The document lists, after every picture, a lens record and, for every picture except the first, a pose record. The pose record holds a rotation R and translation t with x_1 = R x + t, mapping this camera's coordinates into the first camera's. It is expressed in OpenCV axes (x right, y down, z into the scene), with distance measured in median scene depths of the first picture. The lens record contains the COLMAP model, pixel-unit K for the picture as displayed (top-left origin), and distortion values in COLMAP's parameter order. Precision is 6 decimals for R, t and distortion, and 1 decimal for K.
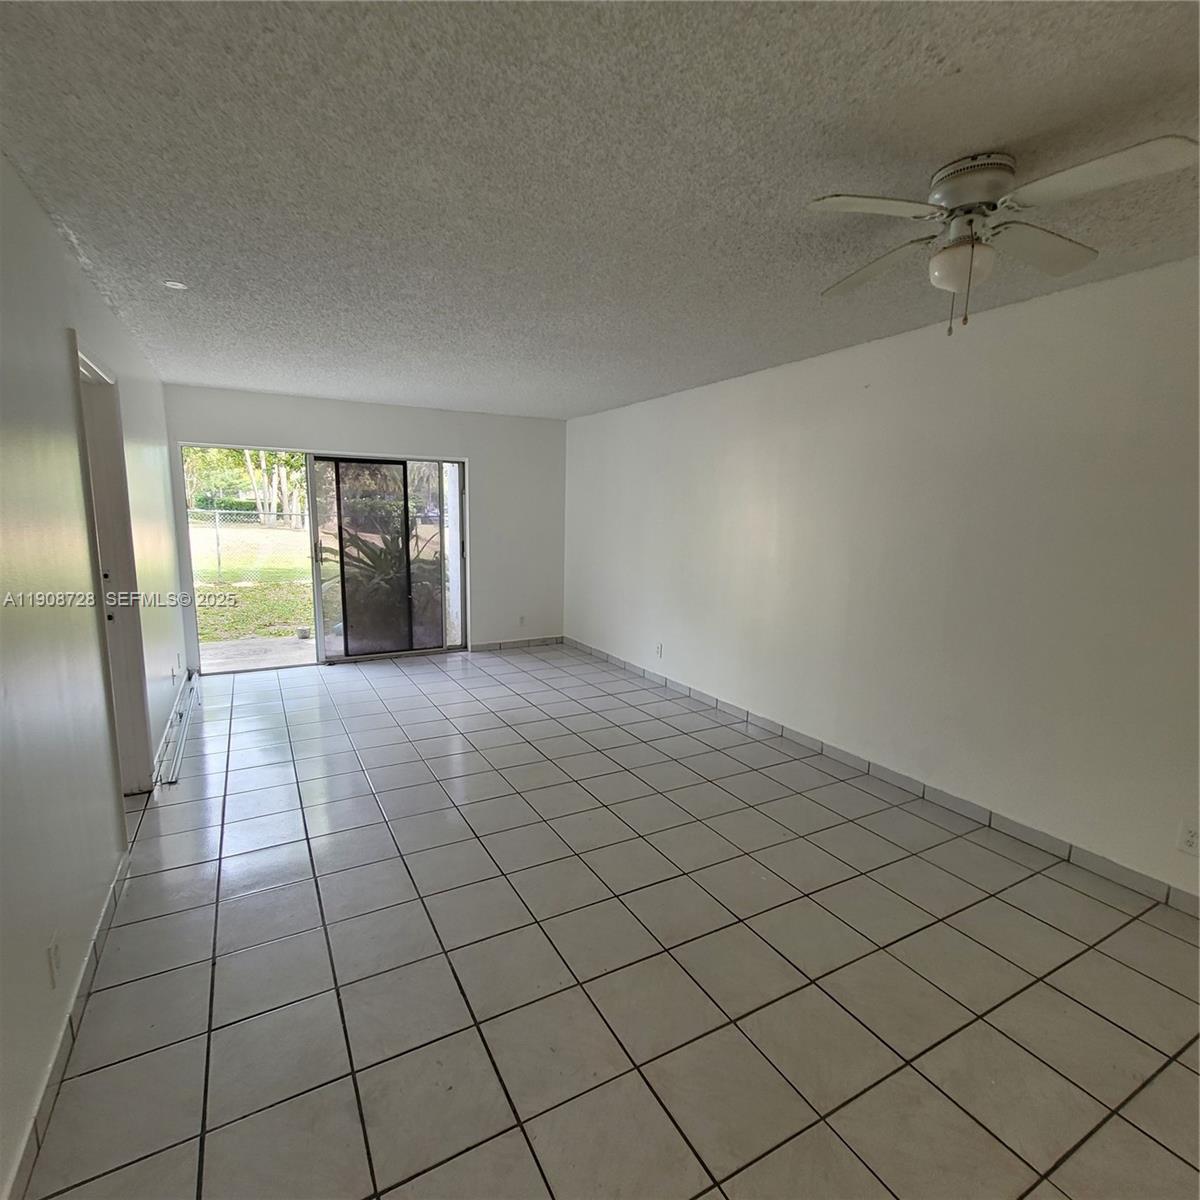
lens RADIAL K [[622.5, 0, 595.5], [0, 622.5, 613.0], [0, 0, 1]] dist [0.014589, -0.001156]
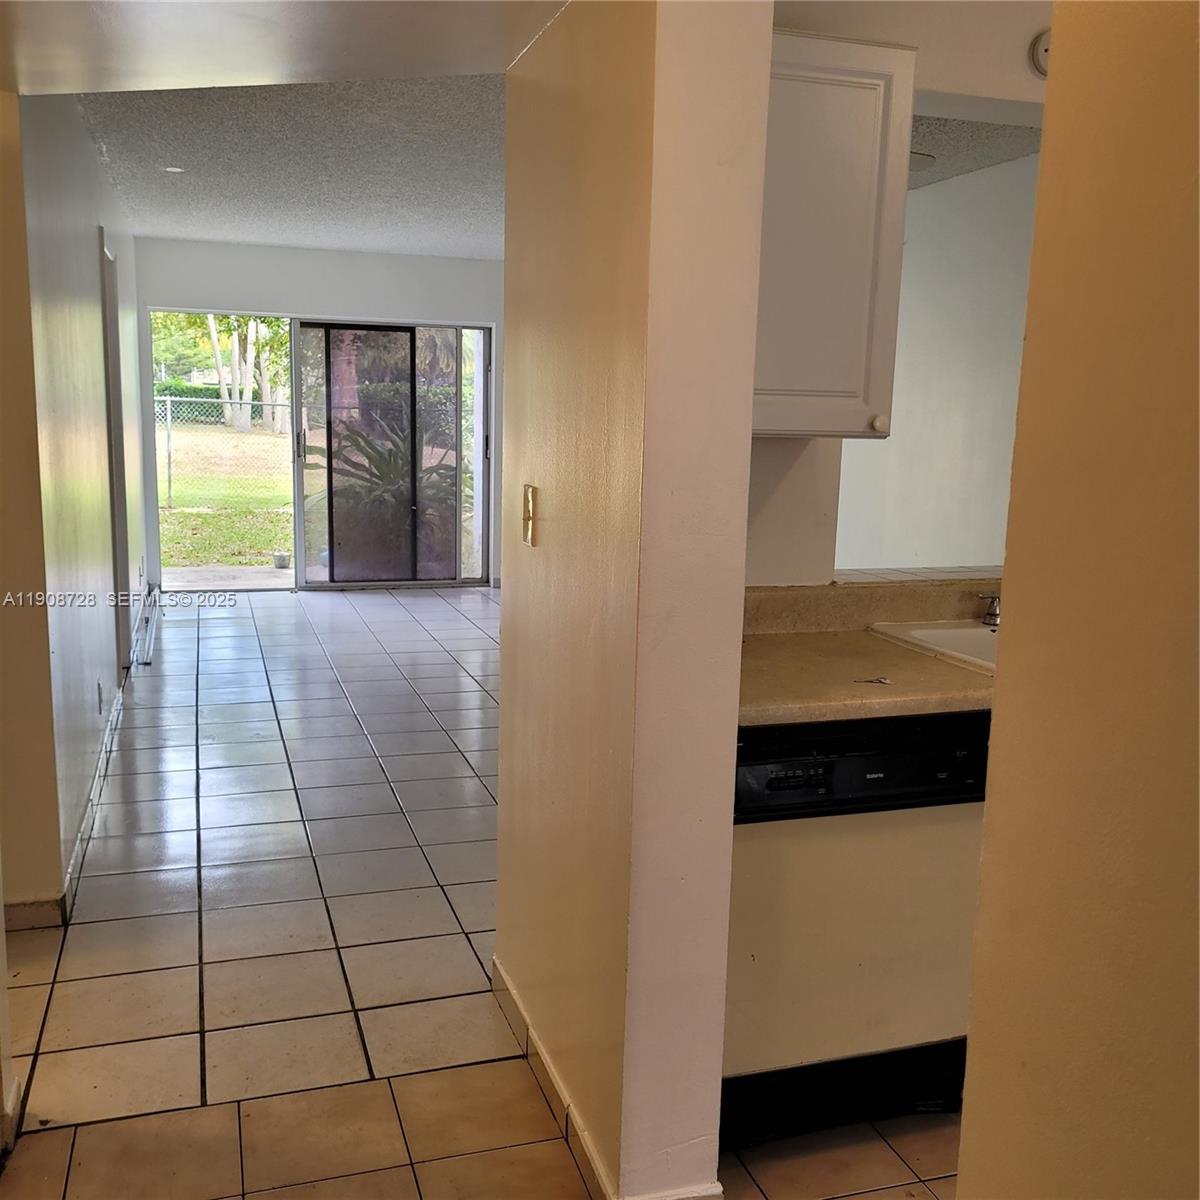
lens RADIAL K [[1207.4, 0, 597.1], [0, 1207.4, 617.2], [0, 0, 1]] dist [0.044739, -0.038362]
pose [[0.981531, 0.039626, -0.187153, 0.192126], [-0.038068, 0.999204, 0.011911, 0.077758], [0.187477, -0.004566, 0.982258, -0.382564]]
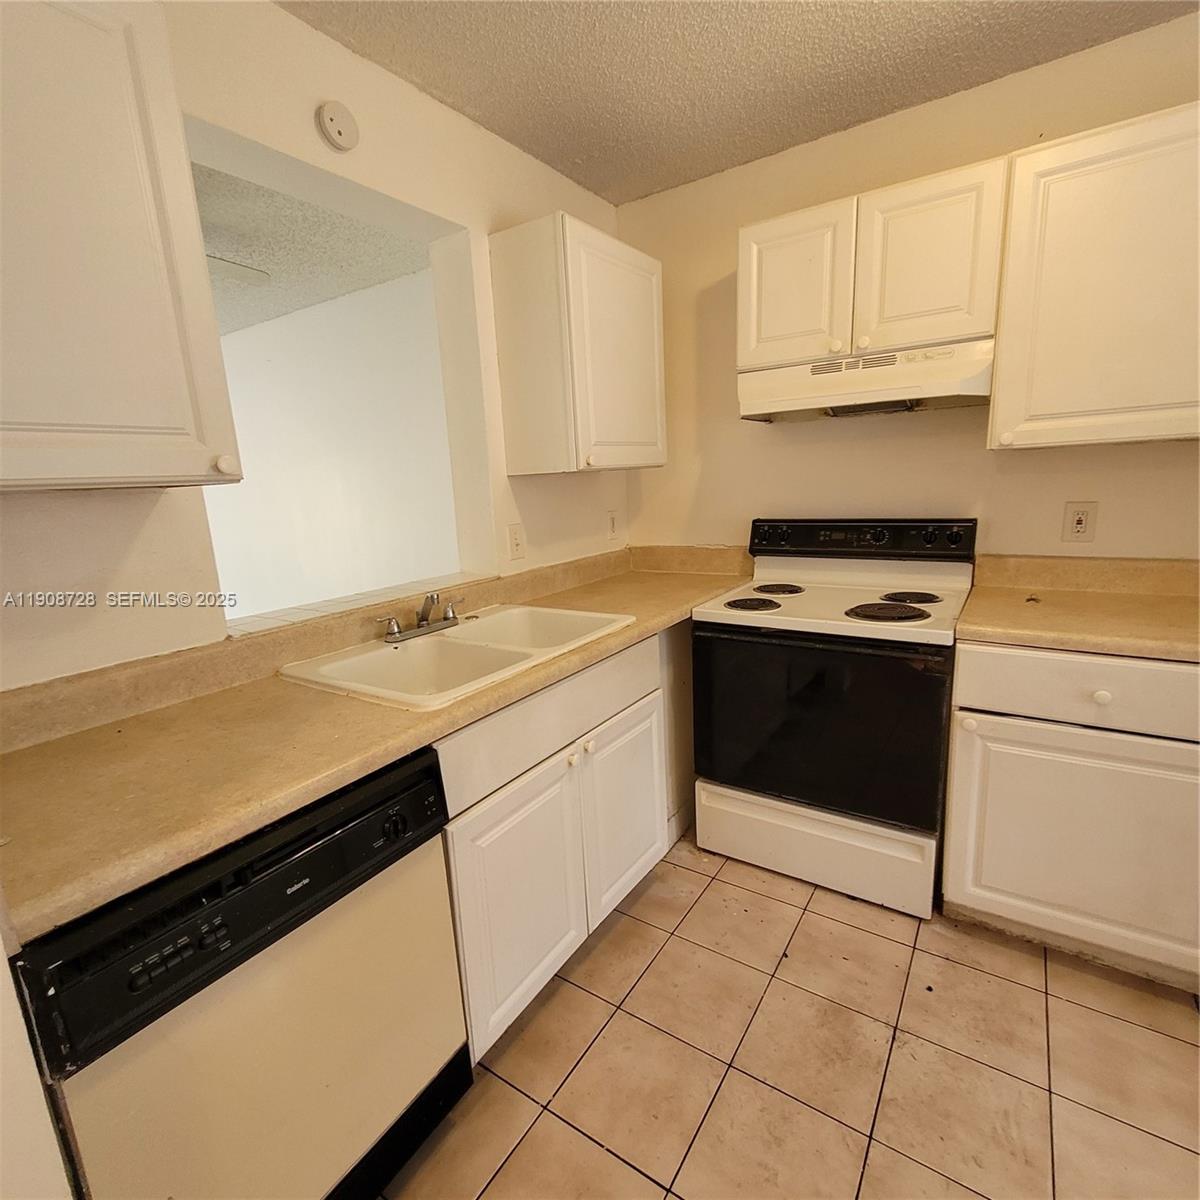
lens RADIAL K [[622.5, 0, 595.5], [0, 622.5, 613.0], [0, 0, 1]] dist [0.014589, -0.001156]
pose [[0.889167, -0.156201, 0.430098, 0.215810], [0.136679, 0.987685, 0.076137, 0.059226], [-0.436694, -0.008913, 0.899566, -0.191611]]
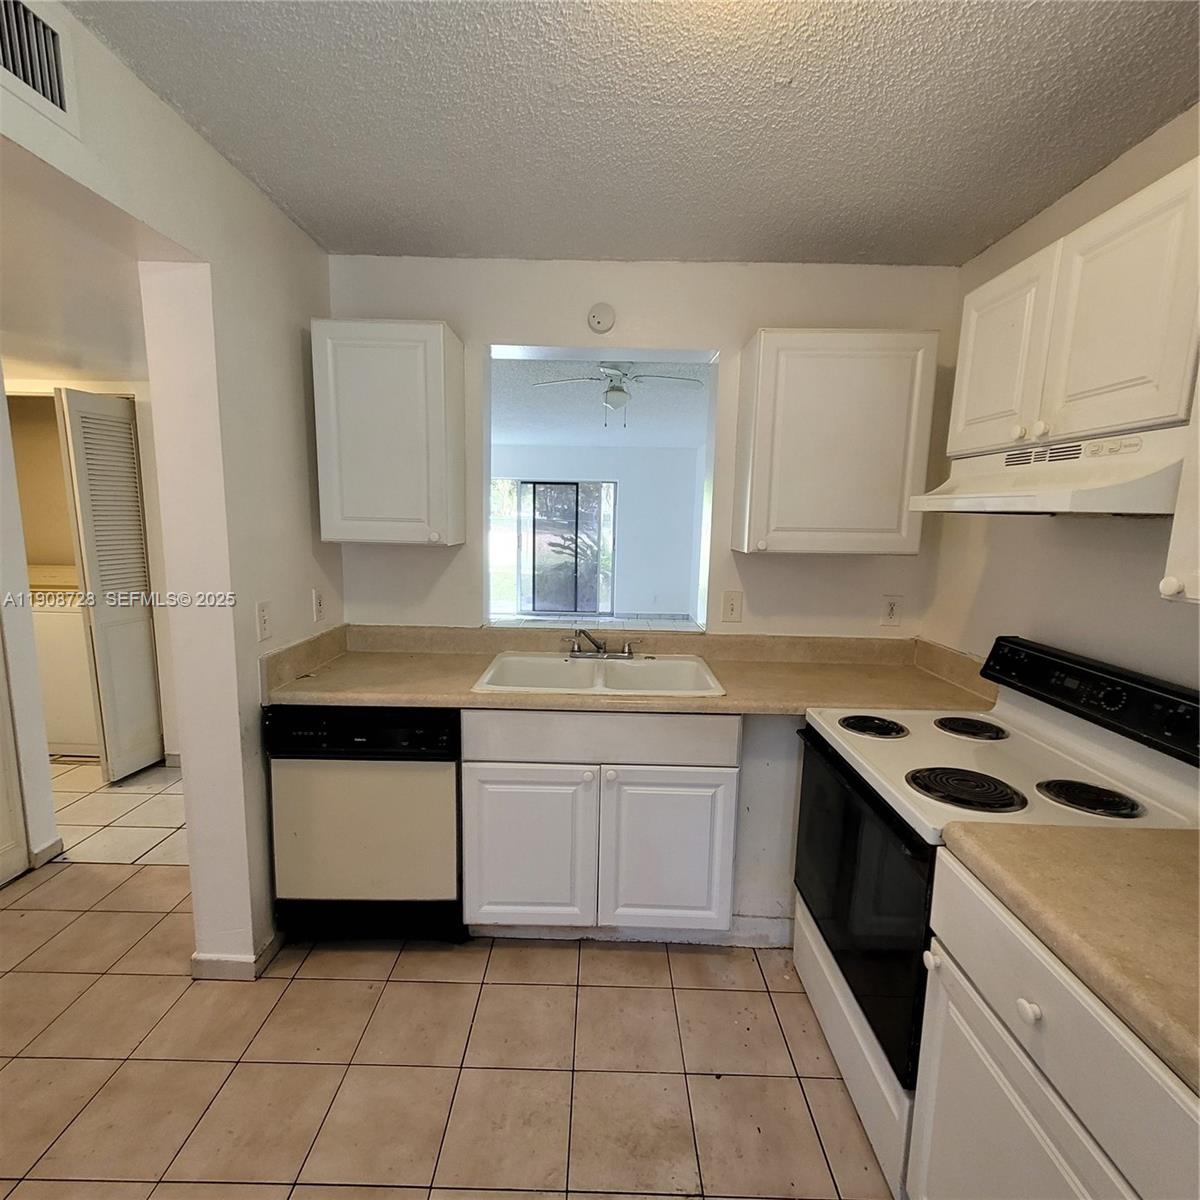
lens RADIAL K [[622.5, 0, 595.5], [0, 622.5, 613.0], [0, 0, 1]] dist [0.014589, -0.001156]
pose [[0.868247, 0.080516, -0.489555, 0.453716], [-0.088940, 0.996018, 0.006073, 0.049360], [0.488095, 0.038268, 0.871951, -0.244266]]
